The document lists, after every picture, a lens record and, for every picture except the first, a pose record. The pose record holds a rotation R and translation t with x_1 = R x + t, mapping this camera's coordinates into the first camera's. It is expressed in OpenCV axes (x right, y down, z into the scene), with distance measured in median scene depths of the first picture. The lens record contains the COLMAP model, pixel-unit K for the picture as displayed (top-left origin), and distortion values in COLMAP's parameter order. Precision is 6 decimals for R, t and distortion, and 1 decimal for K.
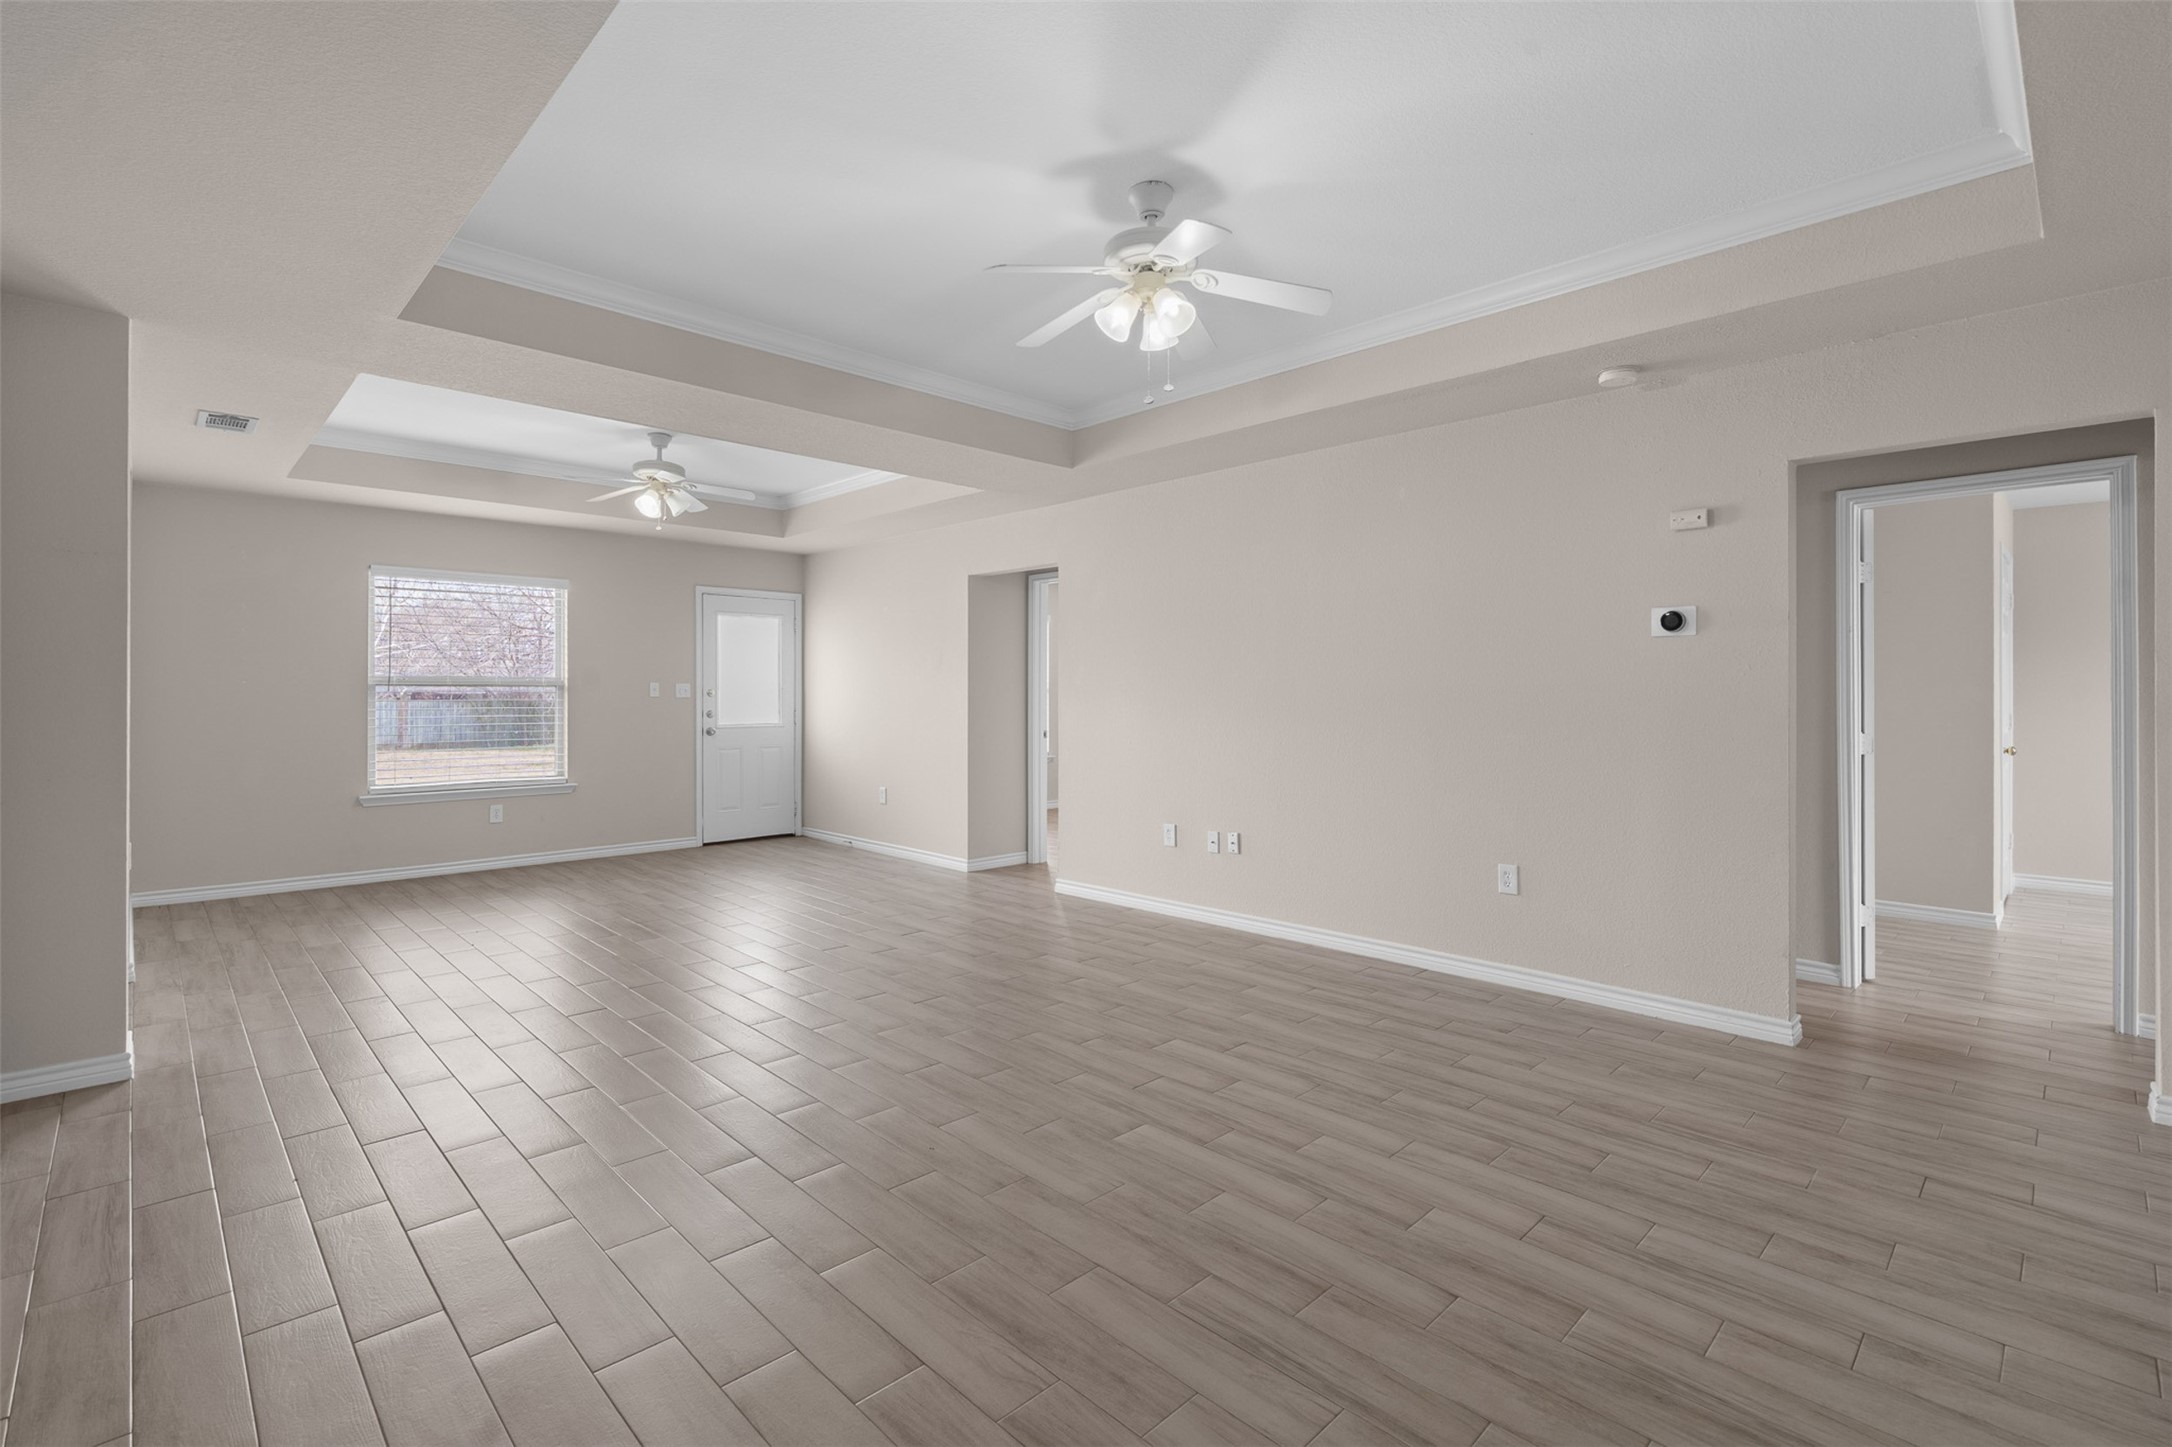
lens RADIAL K [[993.9, 0, 1103.0], [0, 993.9, 693.0], [0, 0, 1]] dist [-0.005232, -0.000056]
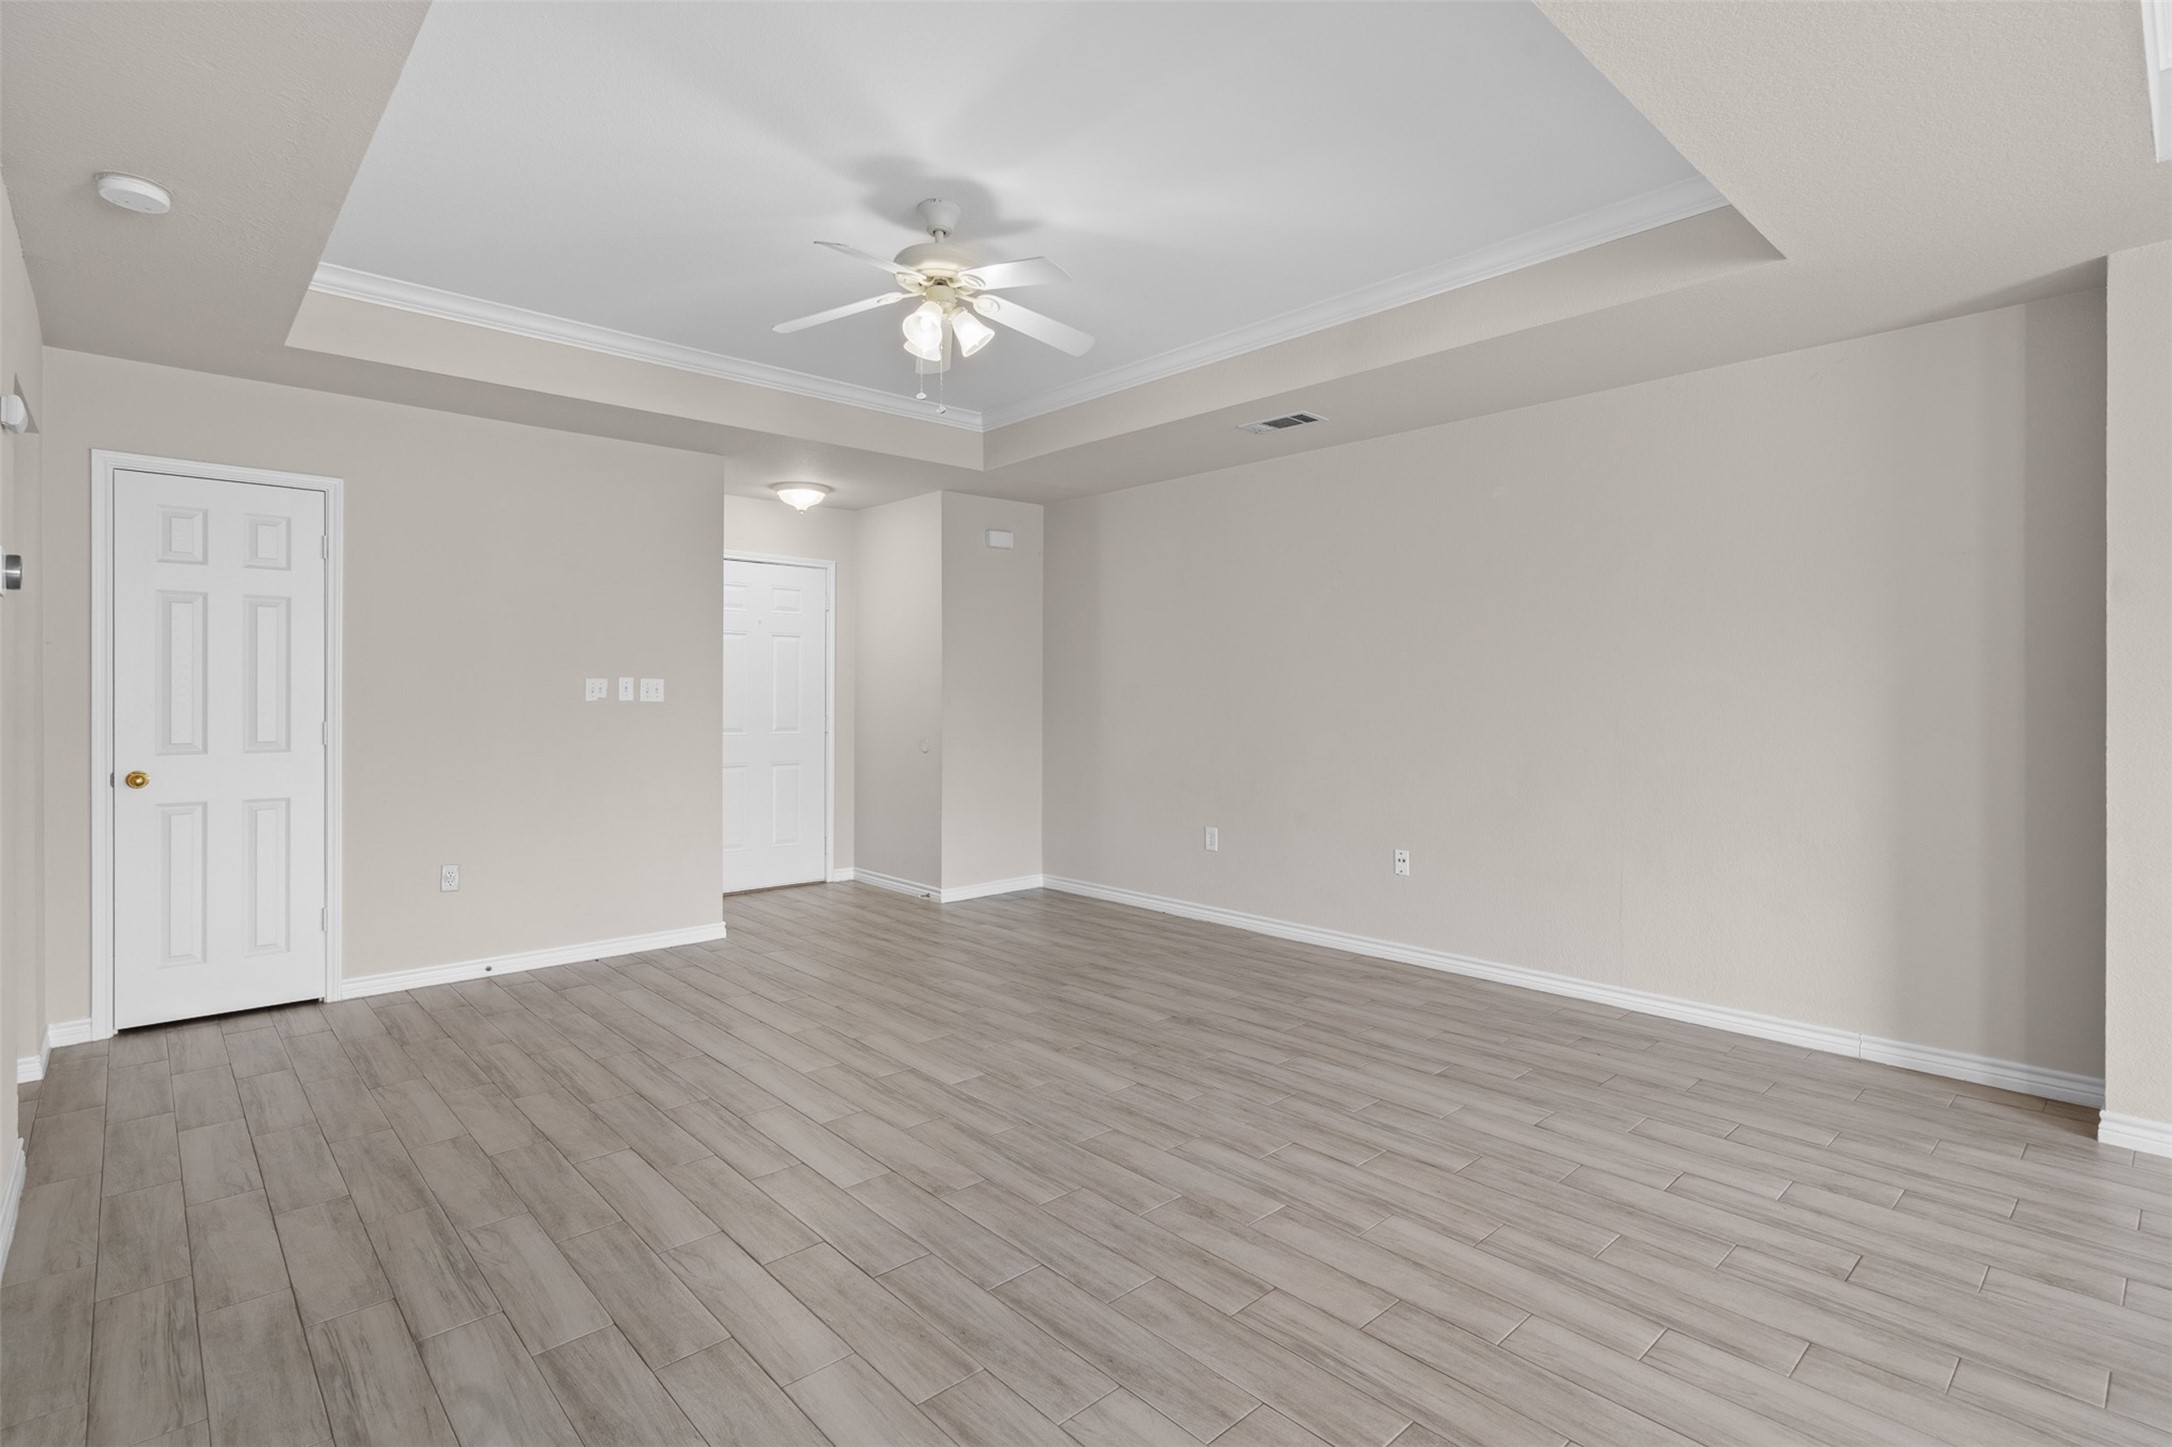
lens RADIAL K [[1047.5, 0, 1091.8], [0, 1047.5, 707.2], [0, 0, 1]] dist [-0.000136, -0.000027]
pose [[-0.999133, -0.001041, 0.041613, -0.520401], [-0.000771, 0.999979, 0.006505, 0.028552], [-0.041618, 0.006467, -0.999113, 6.930567]]
